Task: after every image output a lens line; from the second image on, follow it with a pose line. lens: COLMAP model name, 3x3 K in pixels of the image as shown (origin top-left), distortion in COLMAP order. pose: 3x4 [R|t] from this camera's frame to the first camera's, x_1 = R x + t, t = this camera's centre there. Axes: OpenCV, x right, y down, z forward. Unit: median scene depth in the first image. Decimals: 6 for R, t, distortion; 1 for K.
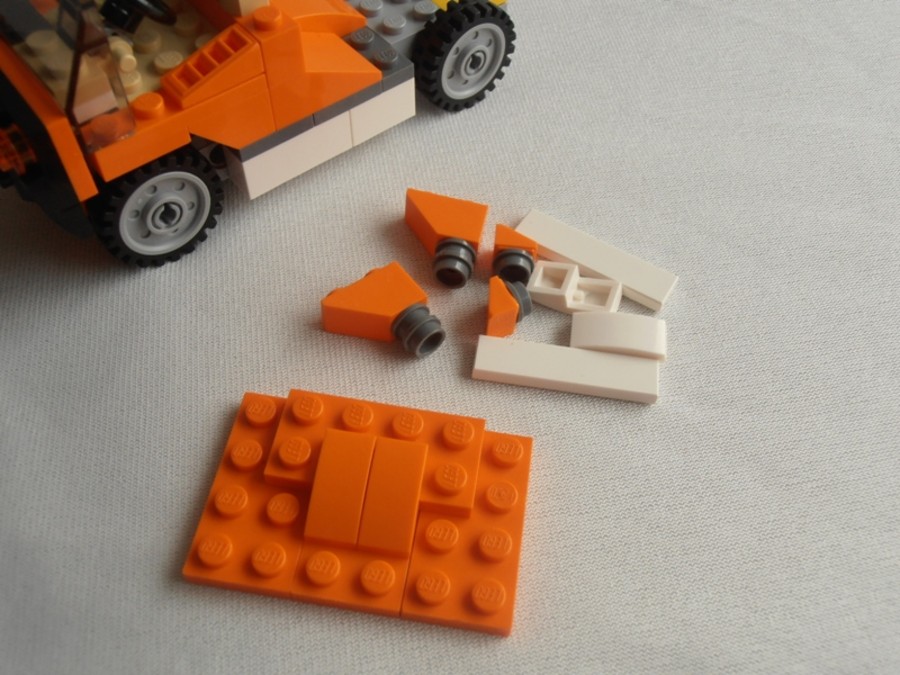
lens RADIAL K [[958.0, 0, 446.0], [0, 958.0, 336.4], [0, 0, 1]] dist [0.057273, -0.031648]
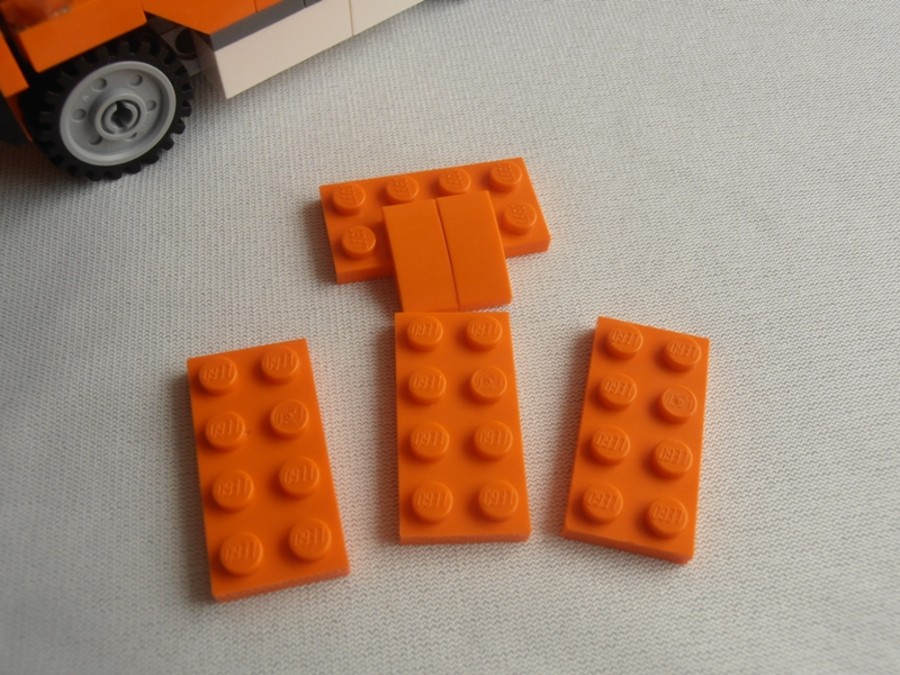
lens RADIAL K [[938.6, 0, 447.8], [0, 938.6, 335.8], [0, 0, 1]] dist [-0.021179, 0.042662]
pose [[0.999760, 0.021807, -0.001894, -0.009464], [-0.021512, 0.994849, 0.099060, -0.025648], [0.004044, -0.098995, 0.995080, 0.196569]]
